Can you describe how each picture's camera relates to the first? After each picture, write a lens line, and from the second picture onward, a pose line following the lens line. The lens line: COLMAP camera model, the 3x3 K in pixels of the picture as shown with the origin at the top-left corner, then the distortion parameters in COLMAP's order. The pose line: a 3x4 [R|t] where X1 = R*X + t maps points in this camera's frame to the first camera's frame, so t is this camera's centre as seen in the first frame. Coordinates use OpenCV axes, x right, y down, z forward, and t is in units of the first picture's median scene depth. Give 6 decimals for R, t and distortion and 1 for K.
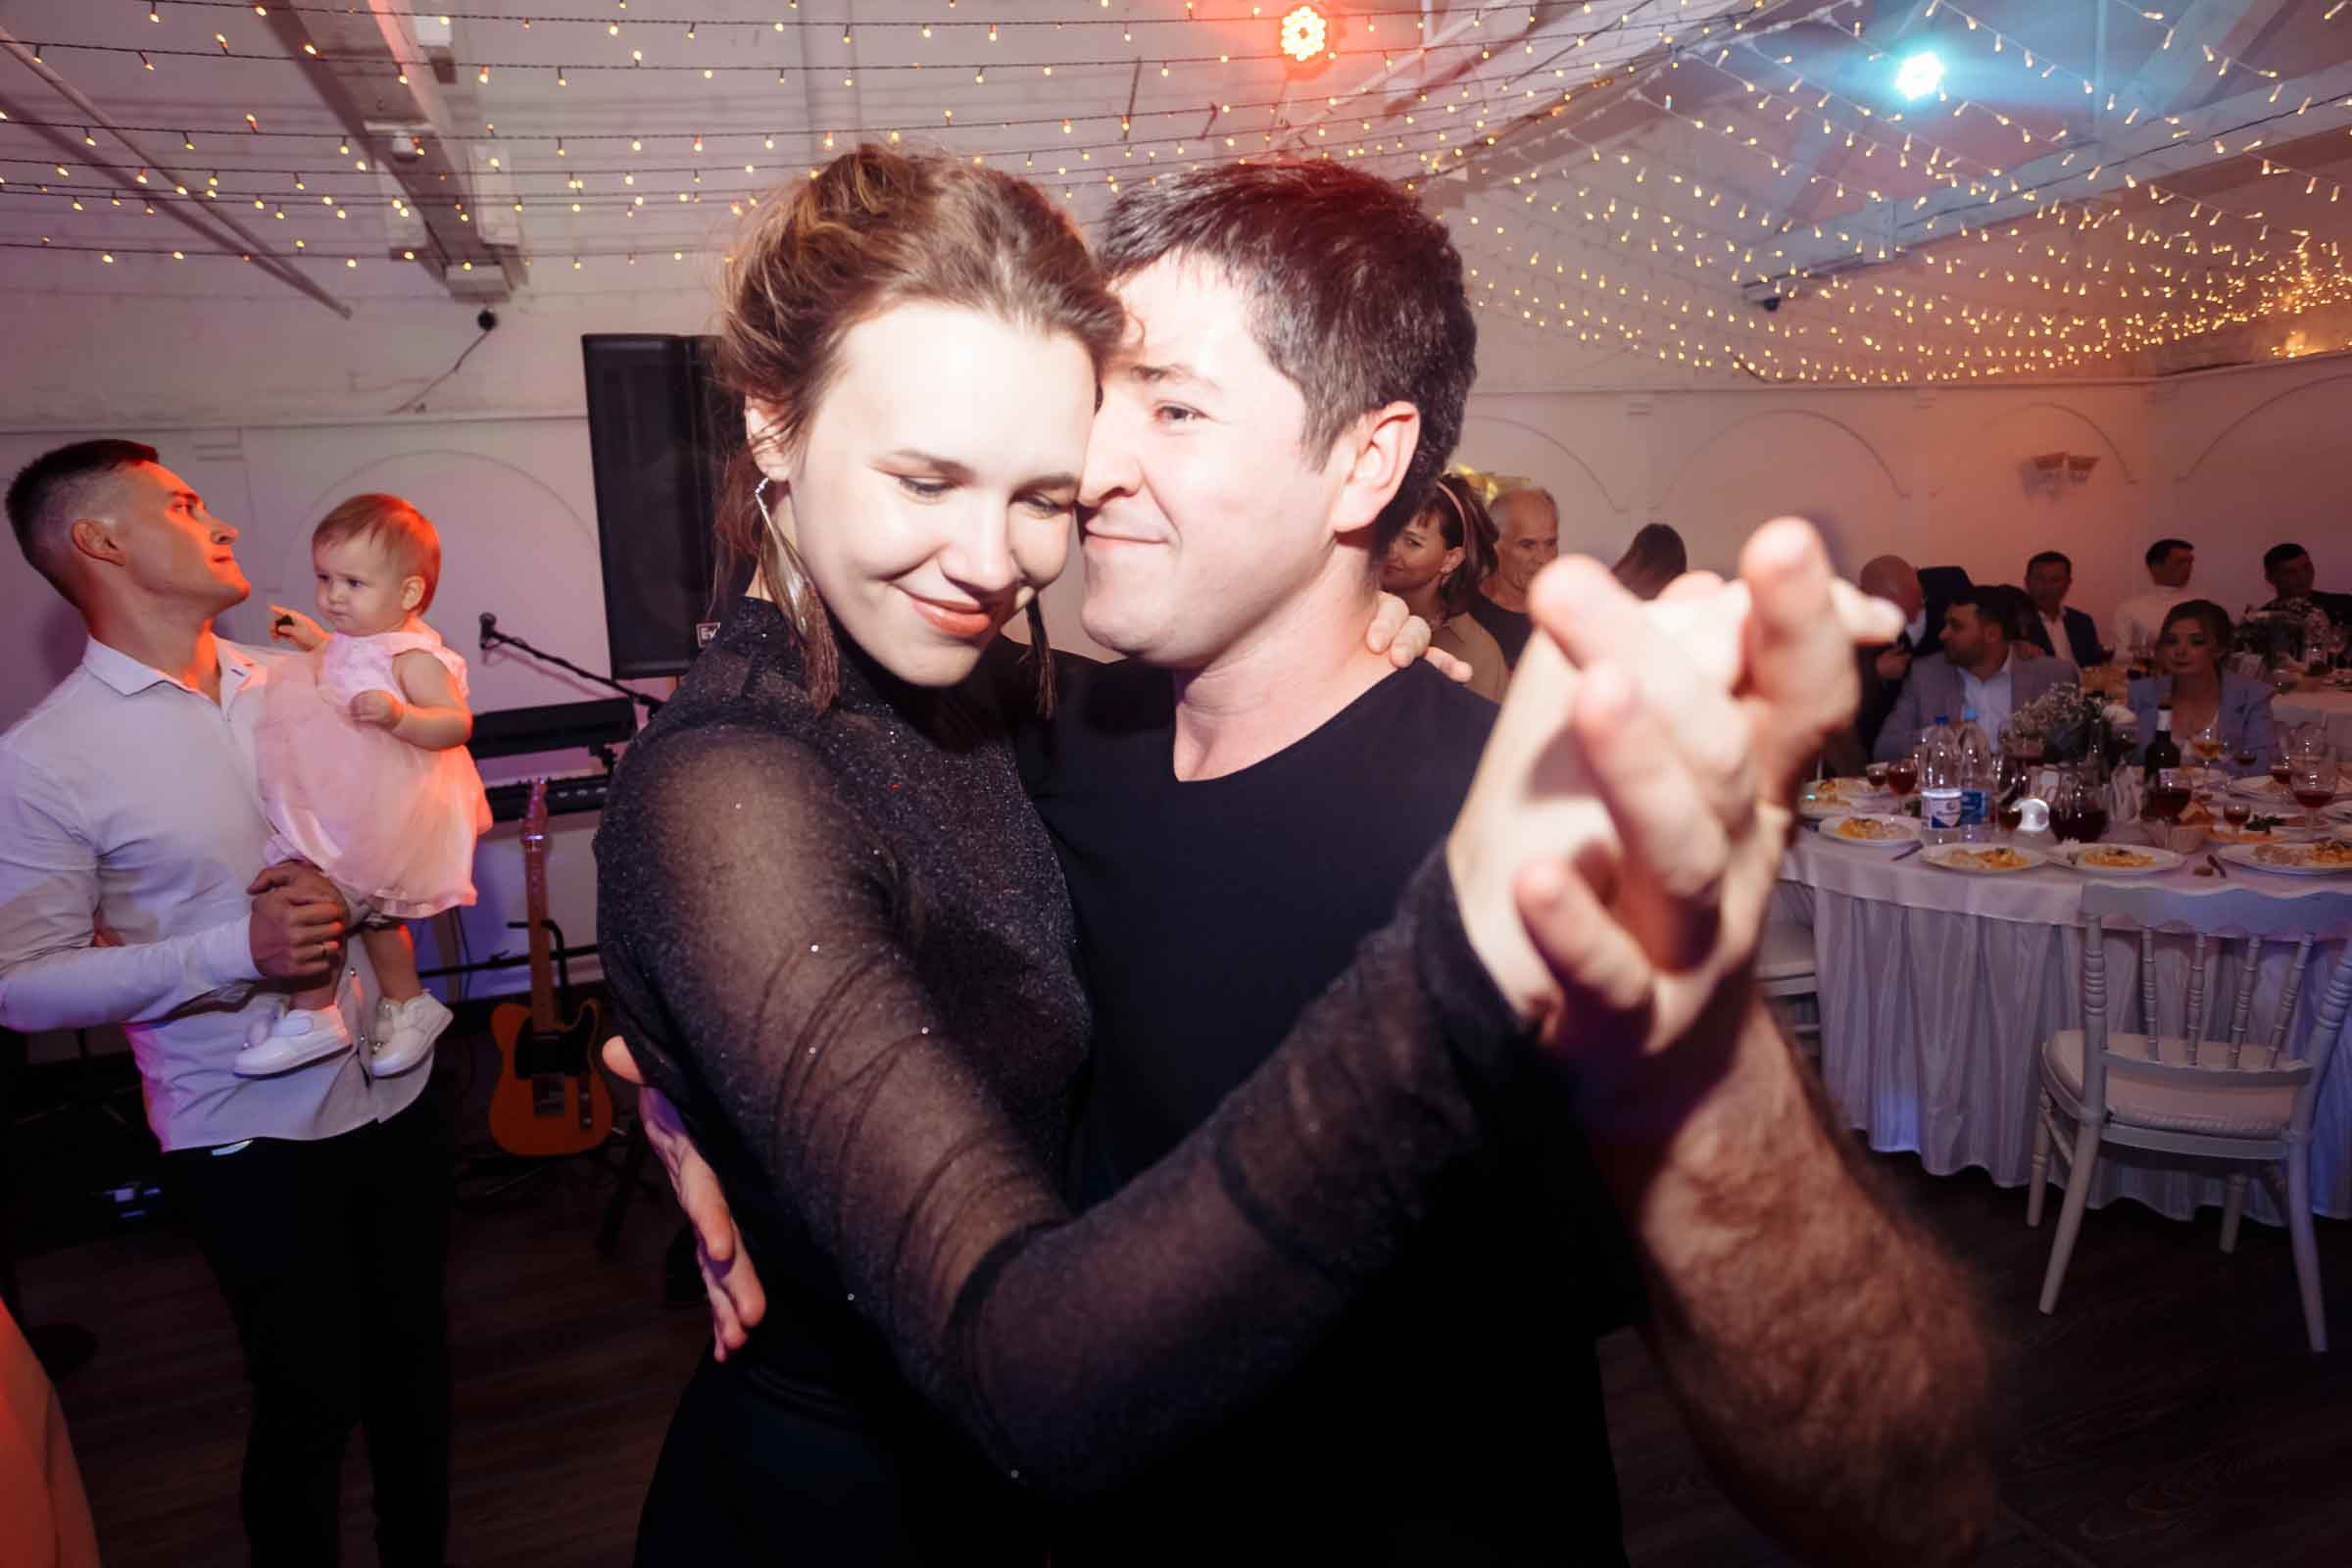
lens RADIAL K [[1402.4, 0, 1176.0], [0, 1402.4, 784.0], [0, 0, 1]] dist [-0.024505, 0.000196]
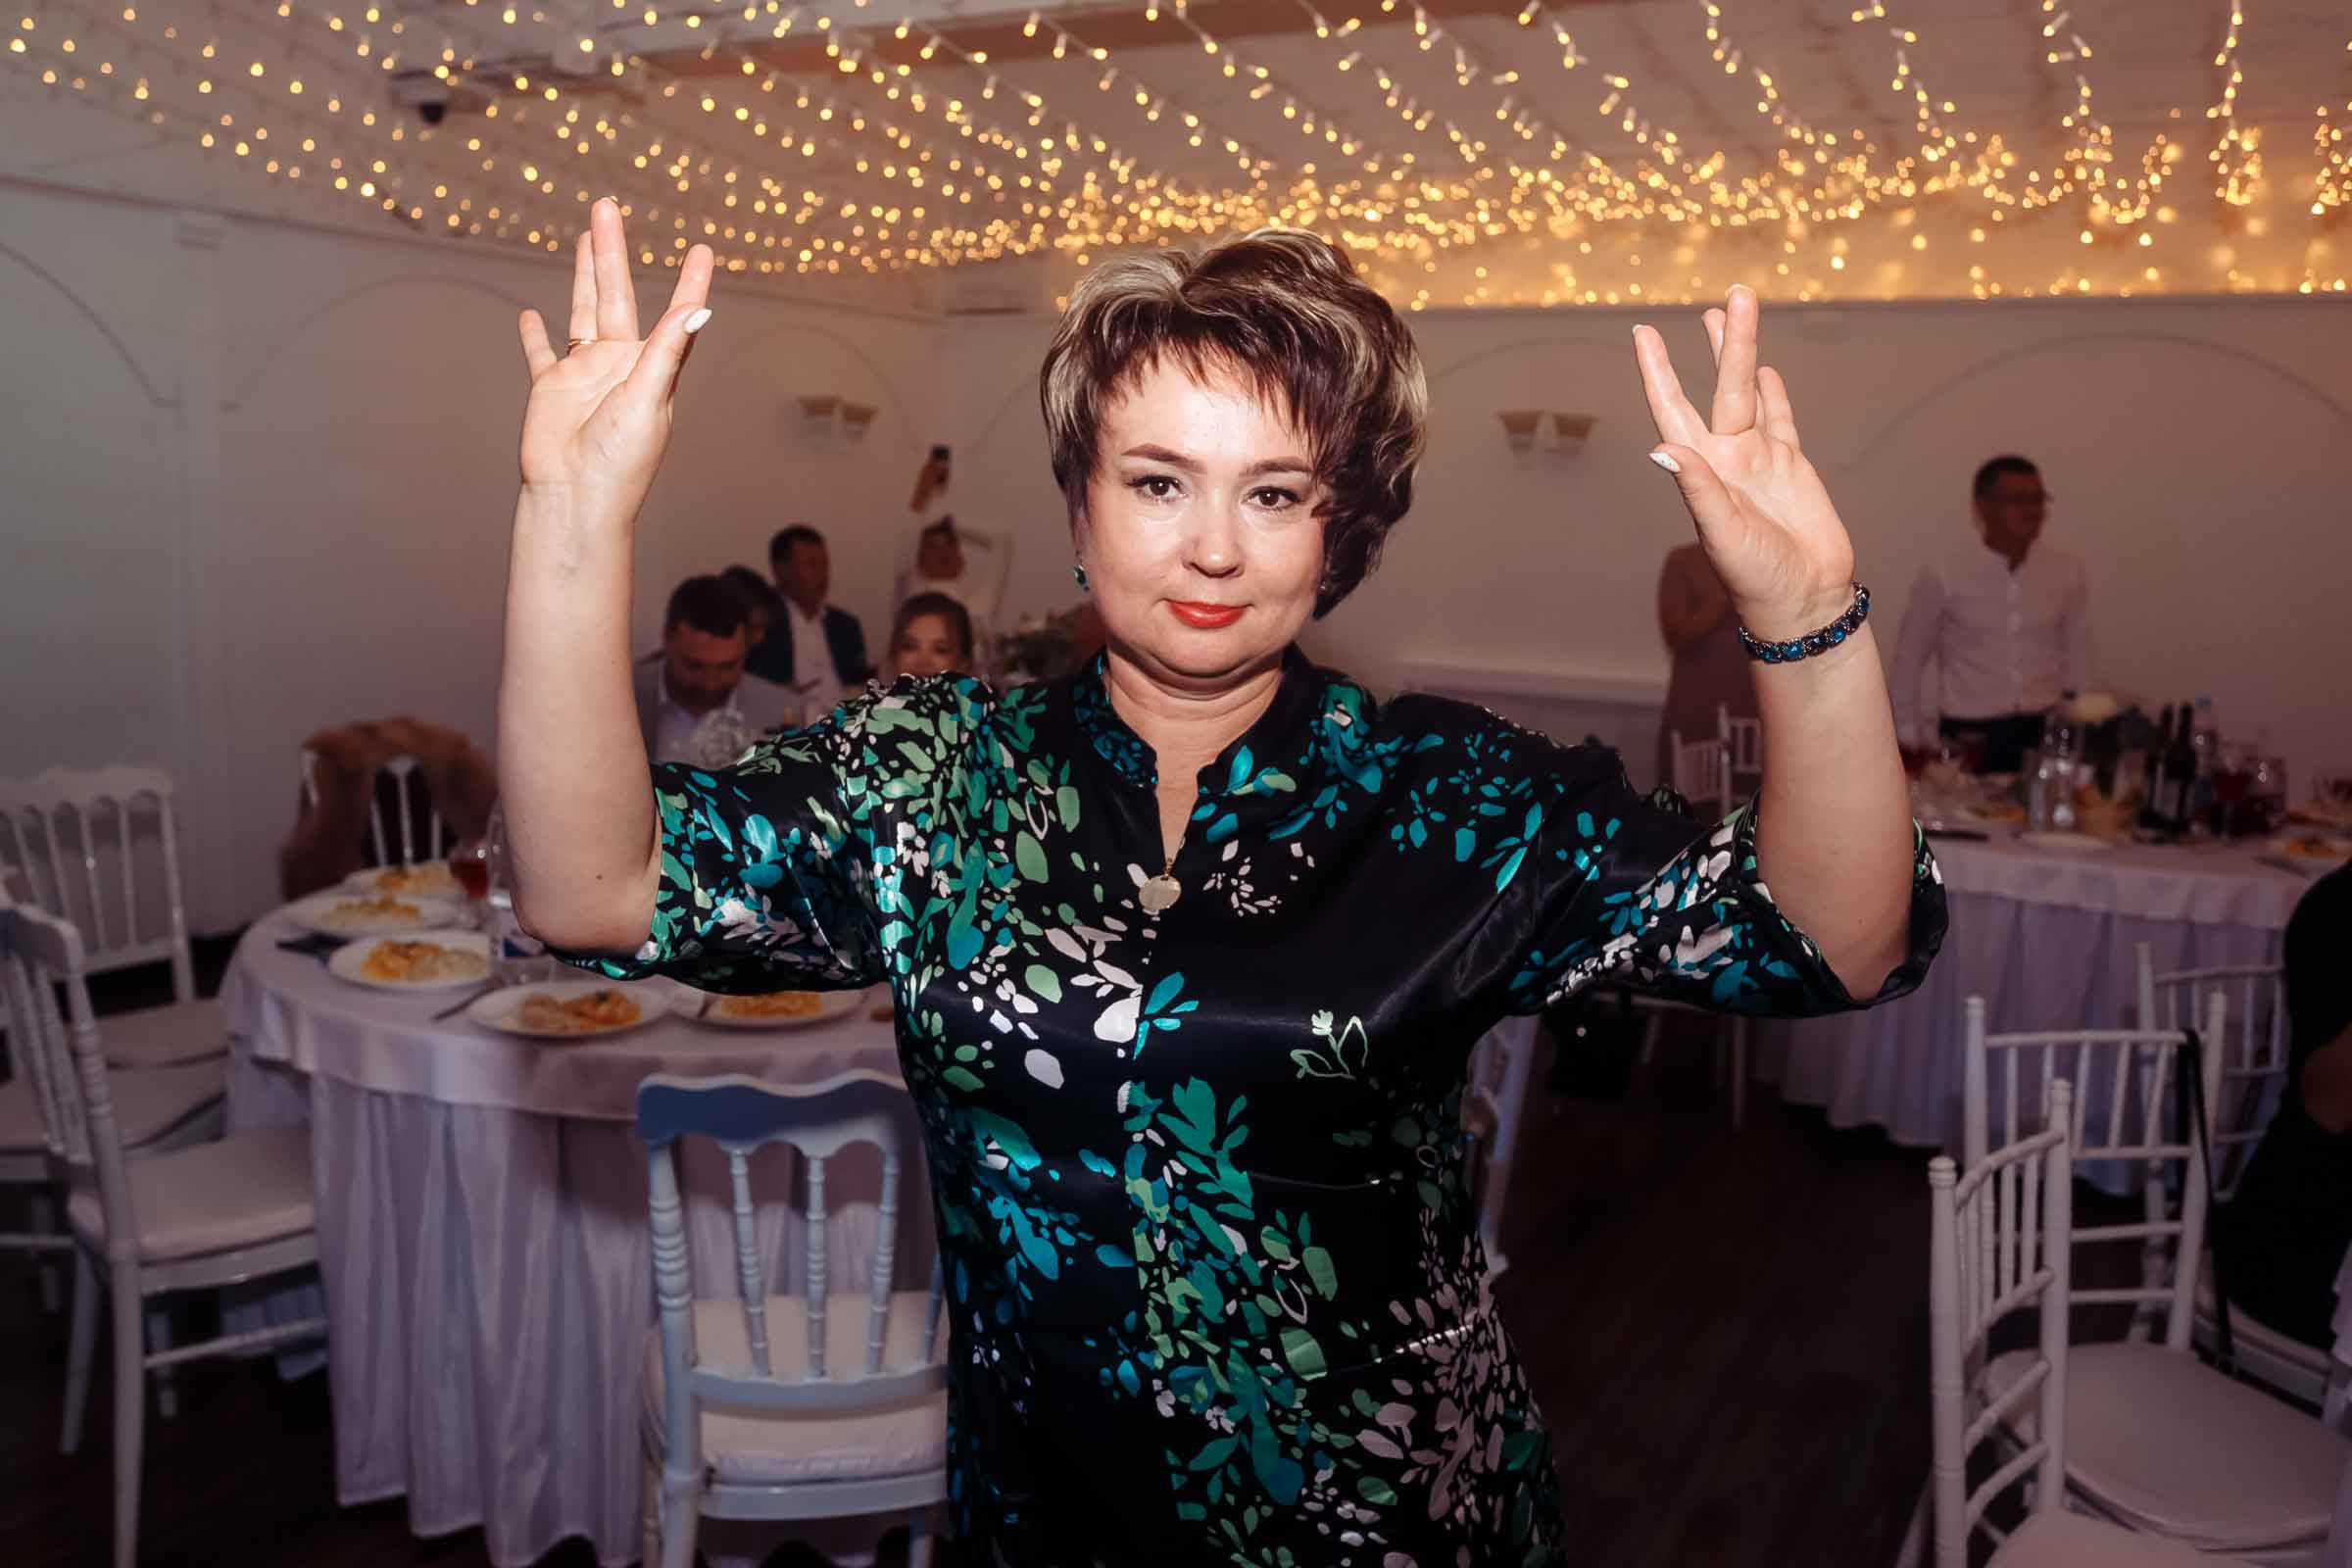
lens RADIAL K [[2069.6, 0, 1176.0], [0, 2069.6, 784.0], [0, 0, 1]] dist [-0.008731, -0.005151]
pose [[0.758165, 0.003117, 0.652055, 0.181025], [0.014134, 0.999675, -0.021213, -0.018297], [-0.651909, 0.025299, 0.757875, 0.150159]]
